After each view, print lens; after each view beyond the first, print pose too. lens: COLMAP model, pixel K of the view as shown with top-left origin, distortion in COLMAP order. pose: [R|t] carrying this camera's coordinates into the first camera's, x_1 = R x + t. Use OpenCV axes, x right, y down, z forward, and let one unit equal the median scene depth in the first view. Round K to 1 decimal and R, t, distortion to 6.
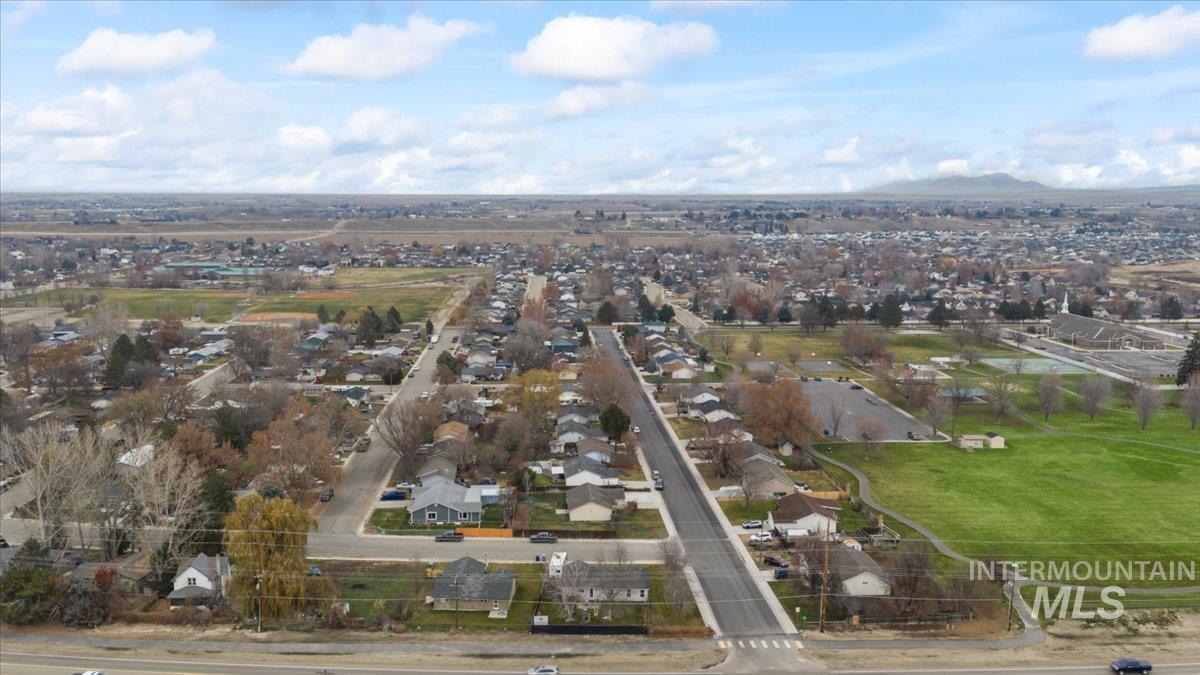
lens RADIAL K [[1014.6, 0, 586.2], [0, 1014.6, 337.8], [0, 0, 1]] dist [0.006170, -0.011221]
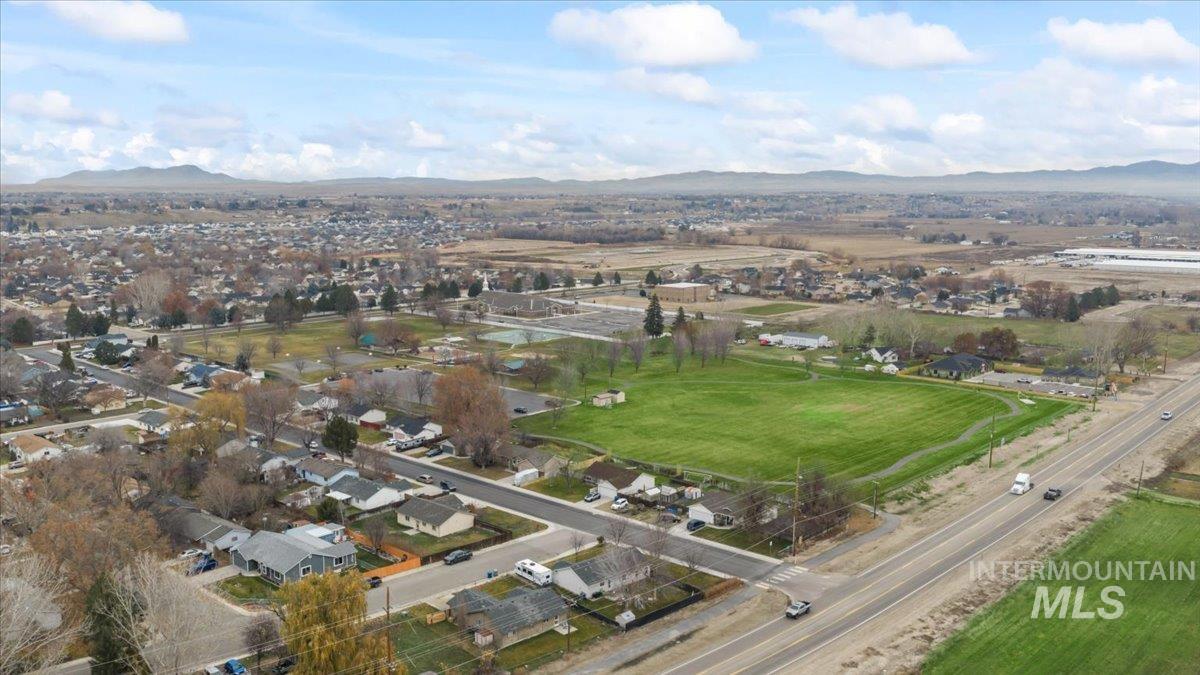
lens RADIAL K [[1014.6, 0, 586.2], [0, 1014.6, 337.8], [0, 0, 1]] dist [0.006170, -0.011221]
pose [[0.709084, -0.103834, 0.697437, -0.579028], [0.098189, 0.994002, 0.048158, -0.035351], [-0.698254, 0.034332, 0.715026, 0.242103]]
